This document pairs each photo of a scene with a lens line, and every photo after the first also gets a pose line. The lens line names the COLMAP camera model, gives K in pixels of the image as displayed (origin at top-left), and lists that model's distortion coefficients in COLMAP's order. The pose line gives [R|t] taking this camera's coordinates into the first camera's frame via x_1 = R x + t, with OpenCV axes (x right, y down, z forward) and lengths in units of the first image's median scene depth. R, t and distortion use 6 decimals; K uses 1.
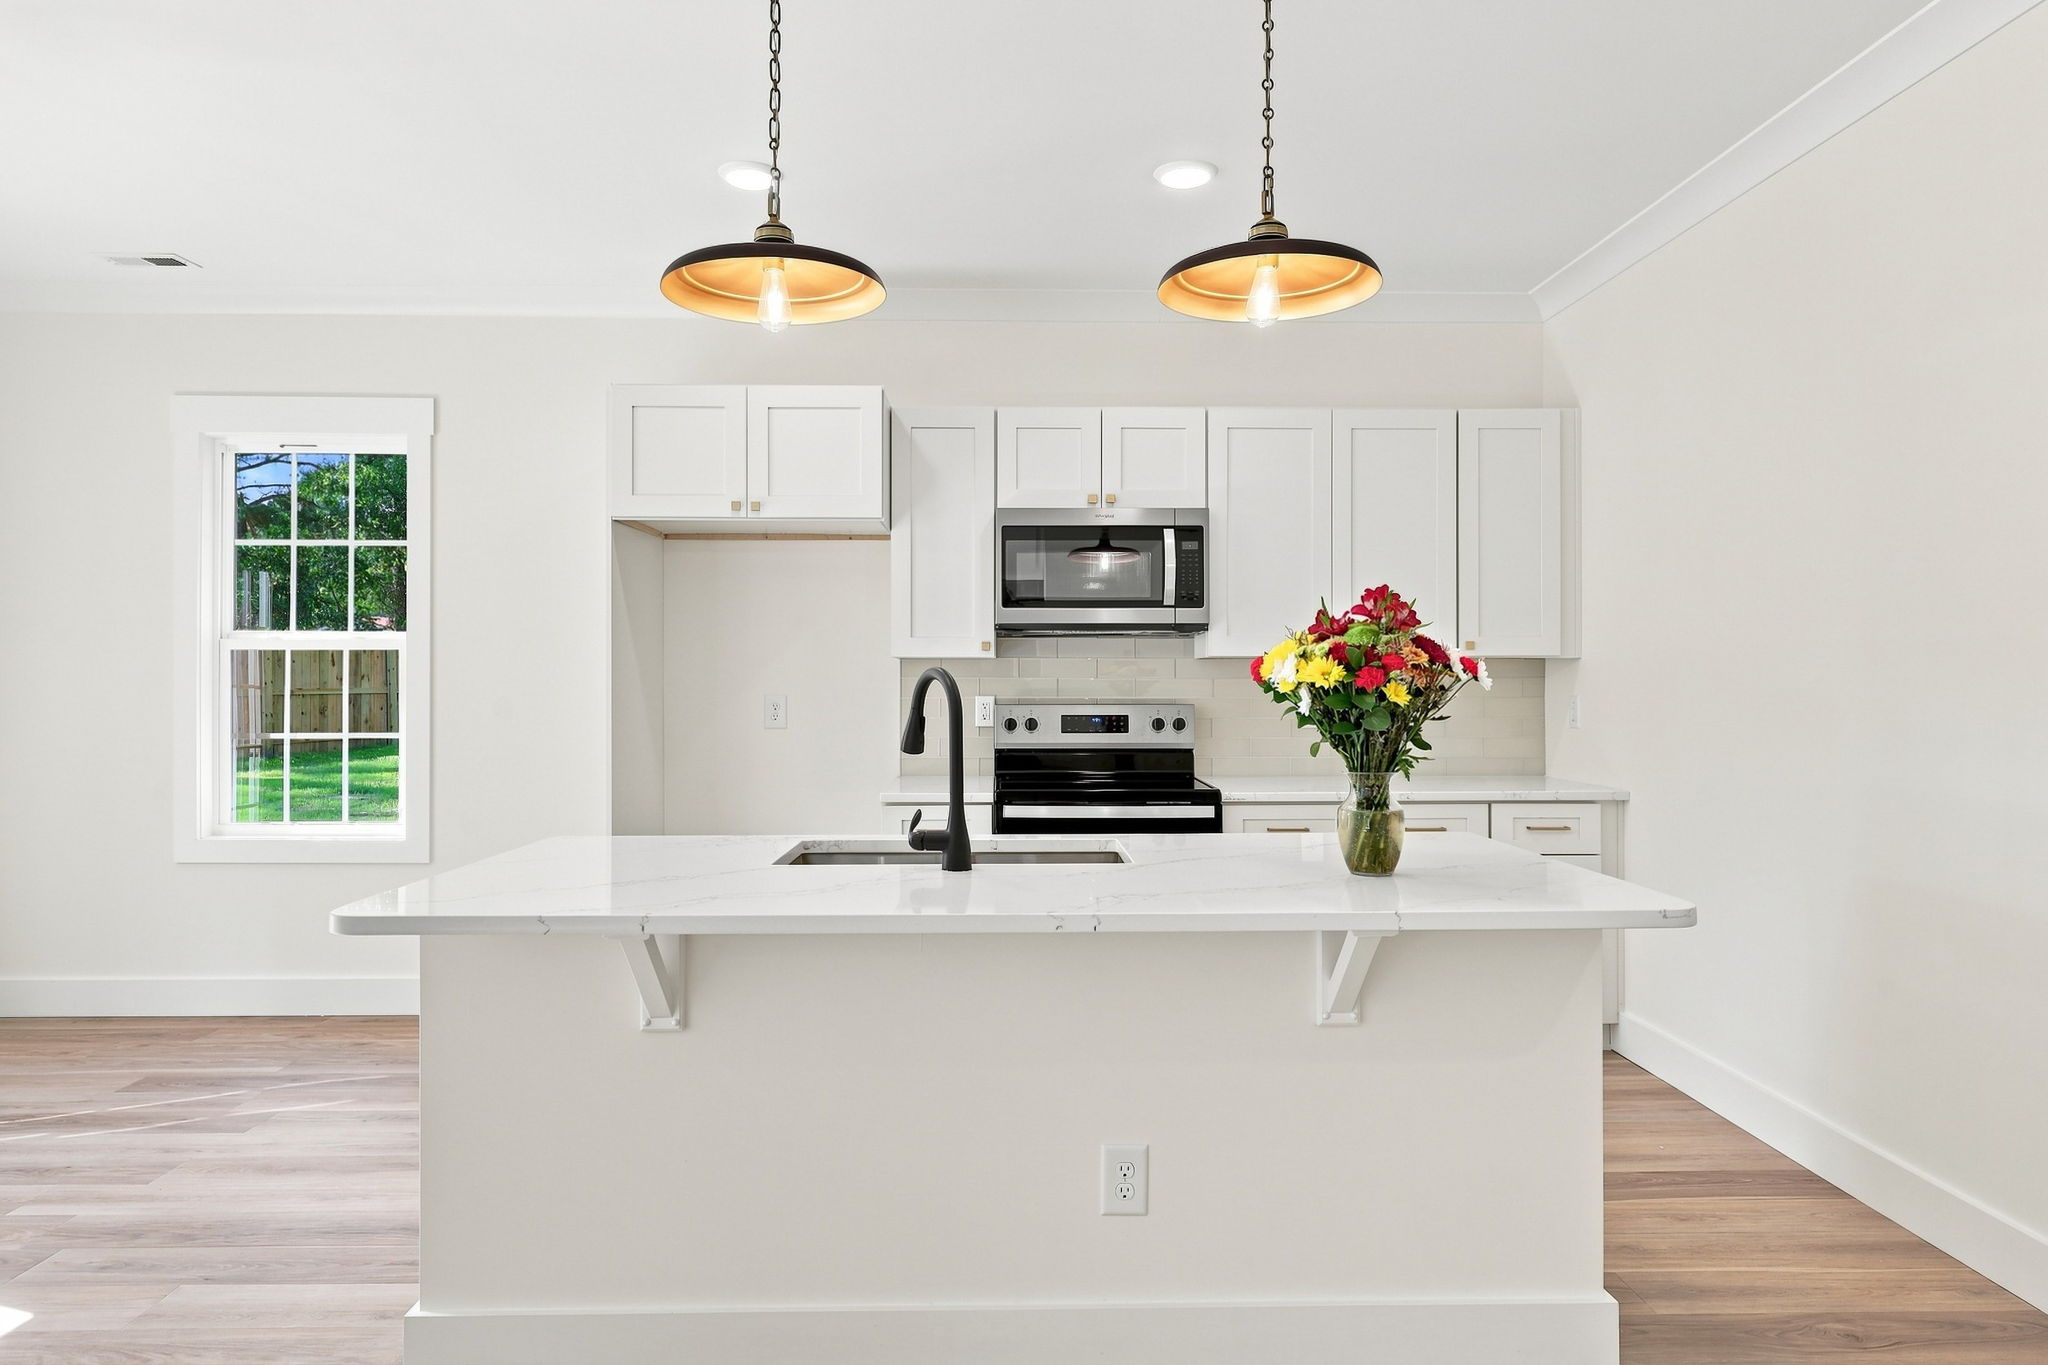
lens RADIAL K [[1251.8, 0, 1024.0], [0, 1251.8, 682.5], [0, 0, 1]] dist [0.004133, 0.000491]
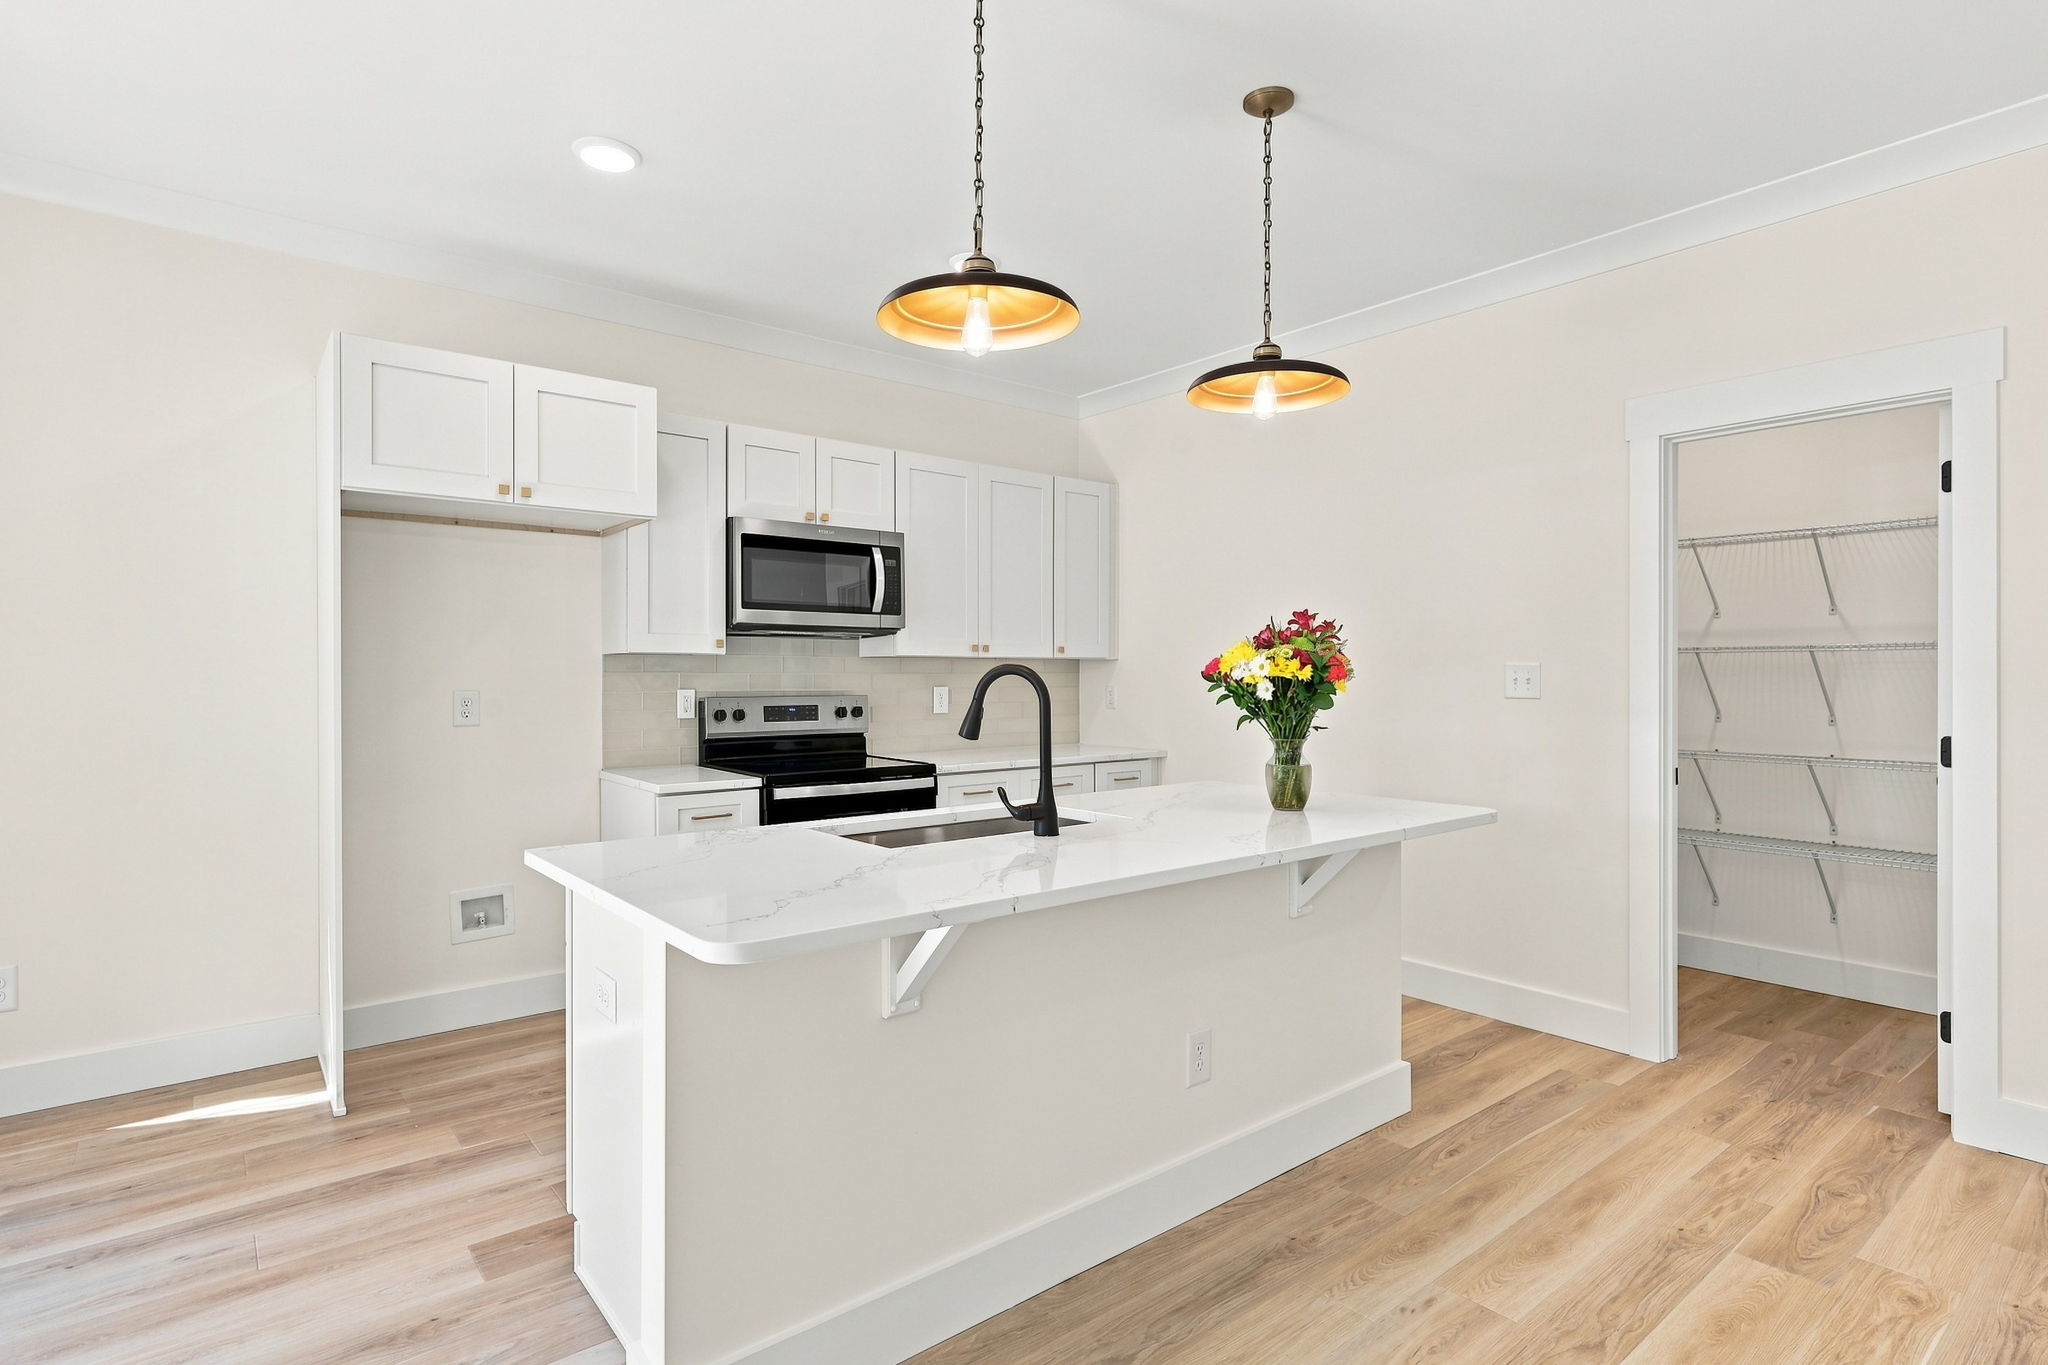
lens RADIAL K [[1032.4, 0, 1028.5], [0, 1032.4, 676.1], [0, 0, 1]] dist [0.001390, 0.000546]
pose [[0.785759, 0.000200, 0.618533, -0.376294], [0.000508, 0.999999, -0.000968, 0.000279], [-0.618533, 0.001075, 0.785758, 0.137018]]
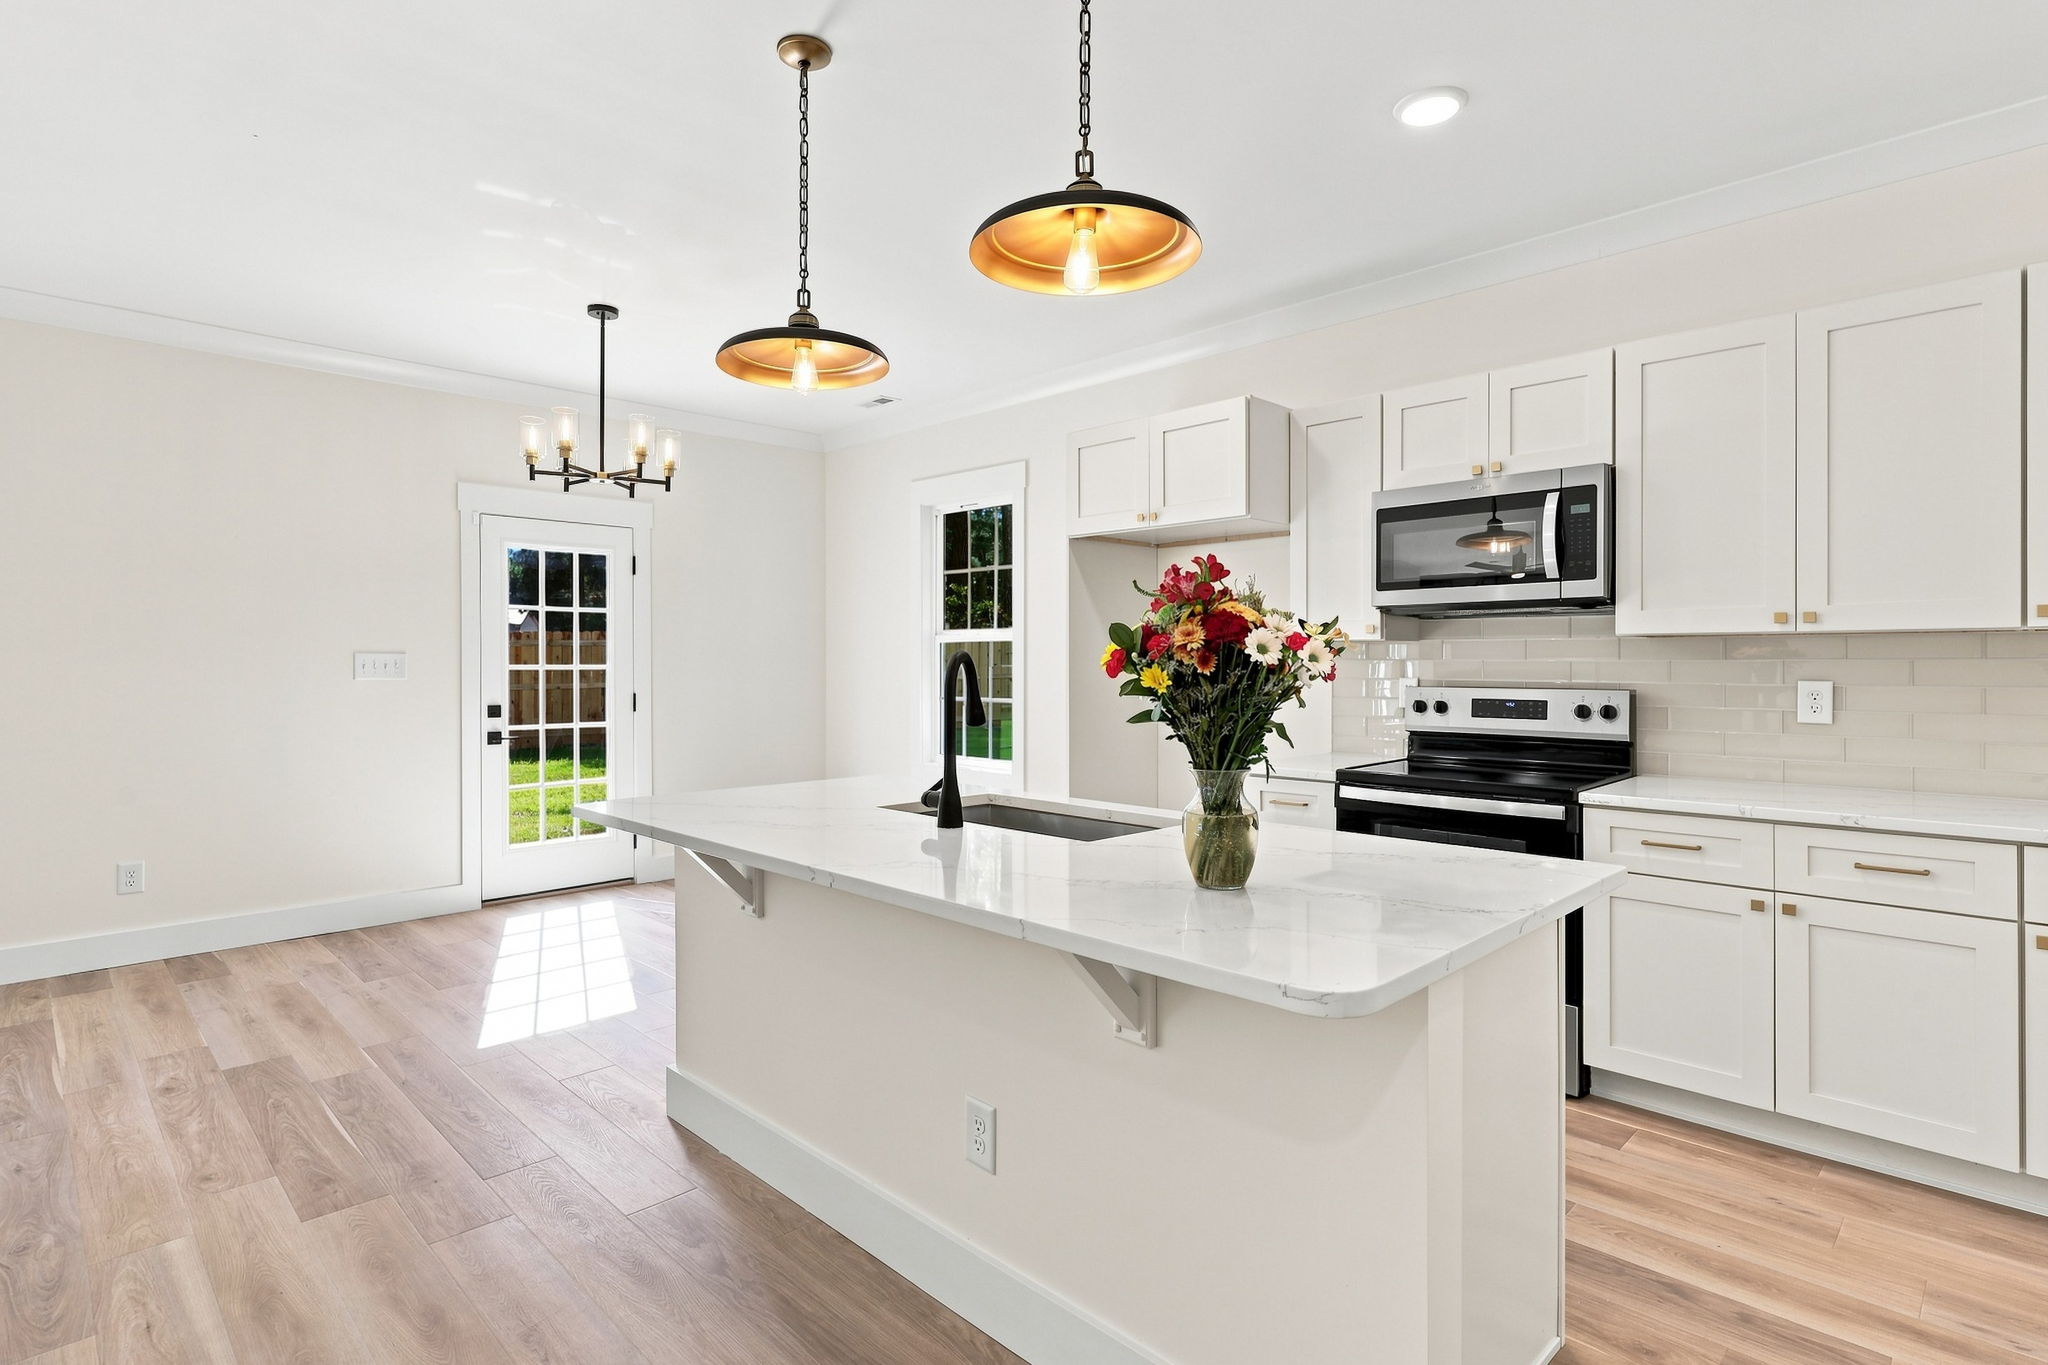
lens RADIAL K [[1018.7, 0, 1024.4], [0, 1018.7, 666.0], [0, 0, 1]] dist [0.001685, 0.000254]
pose [[0.693651, 0.002618, -0.720307, 0.376217], [-0.001611, 0.999997, 0.002084, -0.000140], [0.720310, -0.000285, 0.693653, 0.223066]]
